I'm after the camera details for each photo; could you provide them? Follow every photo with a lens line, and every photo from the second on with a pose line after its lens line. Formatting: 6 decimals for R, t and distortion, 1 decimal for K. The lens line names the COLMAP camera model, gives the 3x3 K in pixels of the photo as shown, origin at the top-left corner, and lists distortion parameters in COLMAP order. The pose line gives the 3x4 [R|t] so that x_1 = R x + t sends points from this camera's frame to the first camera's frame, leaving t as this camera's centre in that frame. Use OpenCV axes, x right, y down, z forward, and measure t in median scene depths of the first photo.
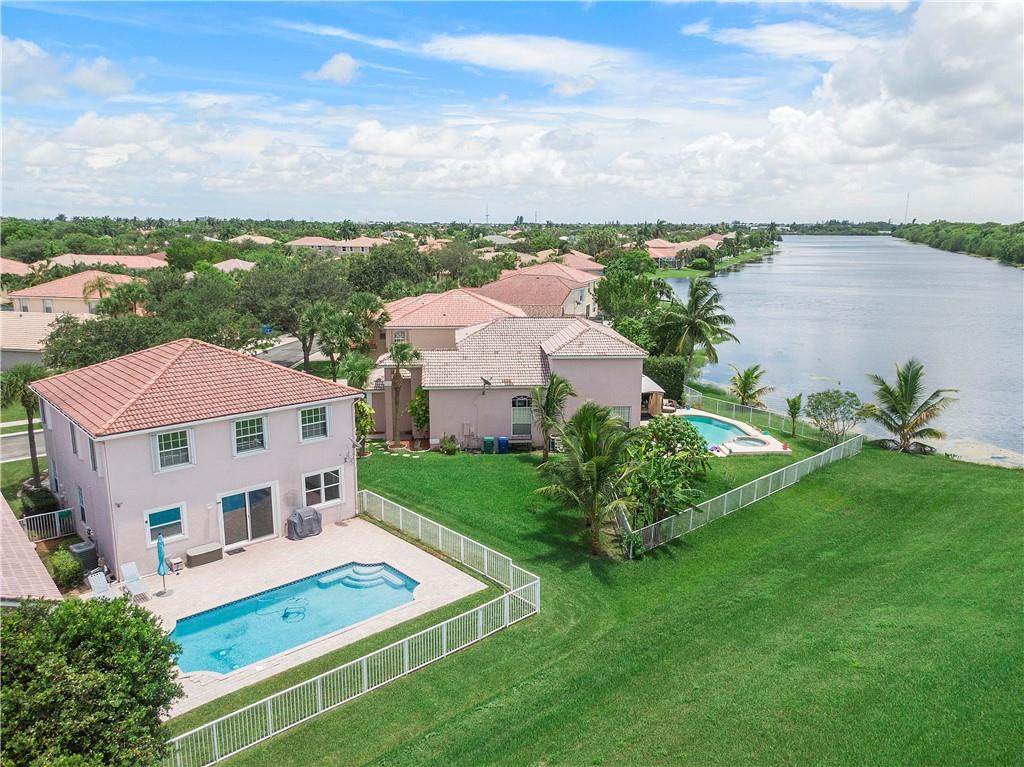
lens RADIAL K [[754.3, 0, 509.3], [0, 754.3, 380.1], [0, 0, 1]] dist [0.009069, -0.003603]
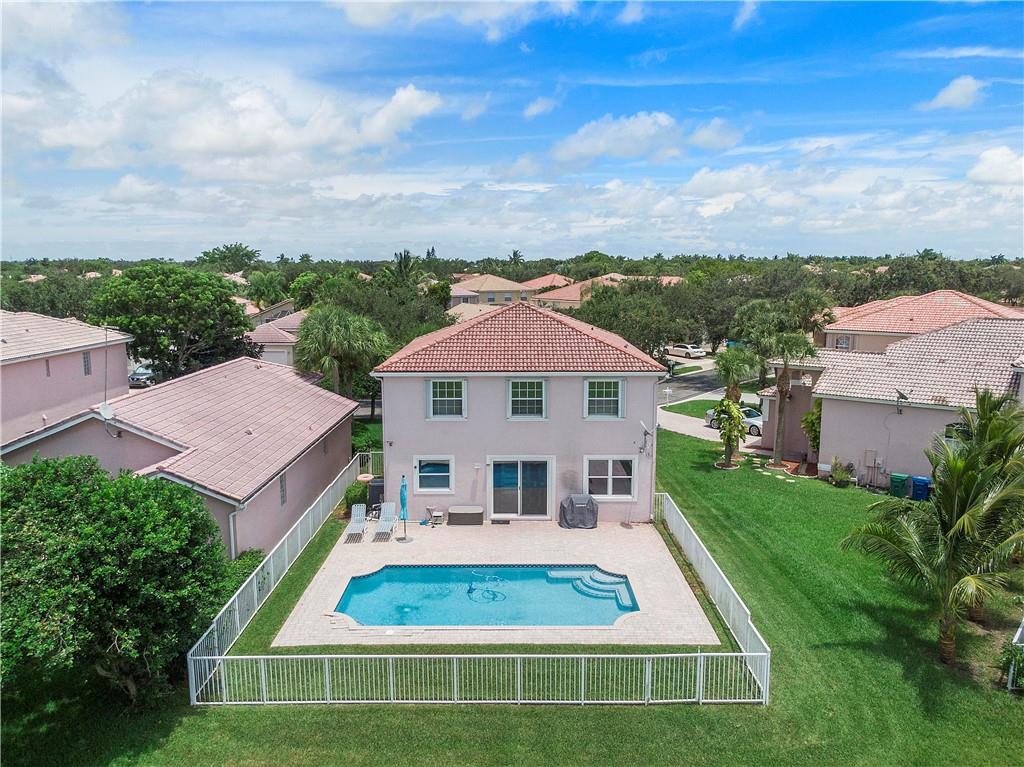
lens RADIAL K [[754.3, 0, 509.3], [0, 754.3, 380.1], [0, 0, 1]] dist [0.009069, -0.003603]
pose [[0.737661, 0.095028, -0.668451, 0.169864], [-0.132285, 0.991199, -0.005072, 0.040061], [0.662086, 0.092168, 0.743739, 0.211472]]
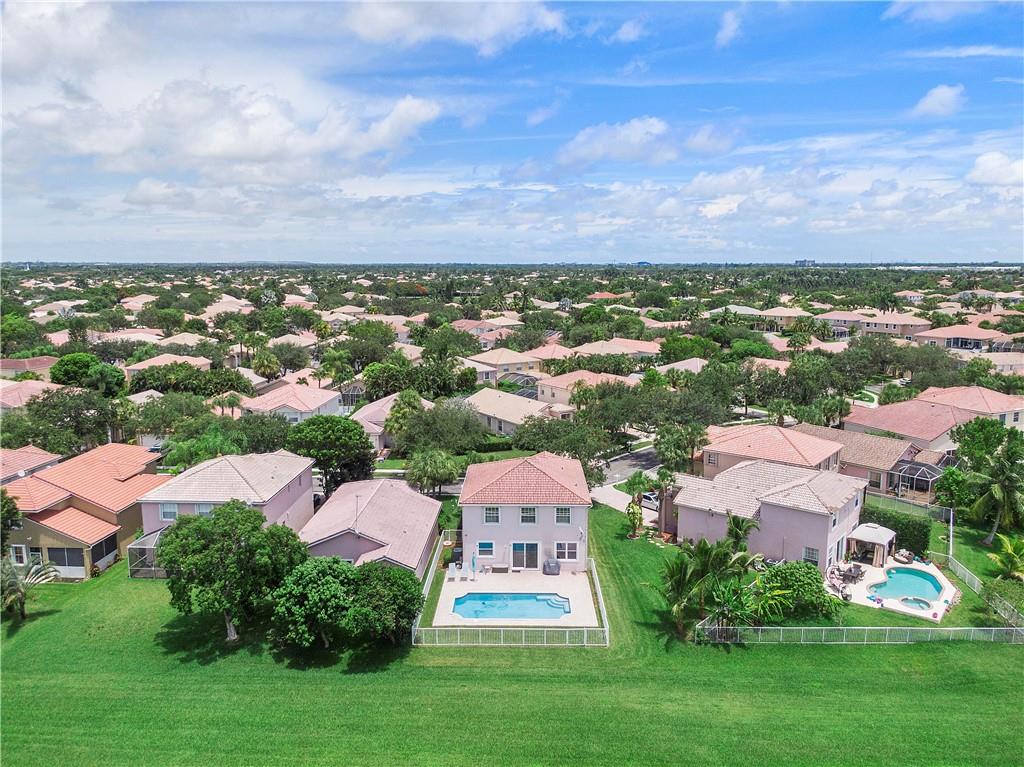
lens RADIAL K [[754.3, 0, 509.3], [0, 754.3, 380.1], [0, 0, 1]] dist [0.009069, -0.003603]
pose [[0.728753, 0.103632, -0.676890, 0.643933], [-0.135195, 0.990800, 0.006138, -0.198576], [0.671298, 0.087039, 0.736059, -0.369193]]
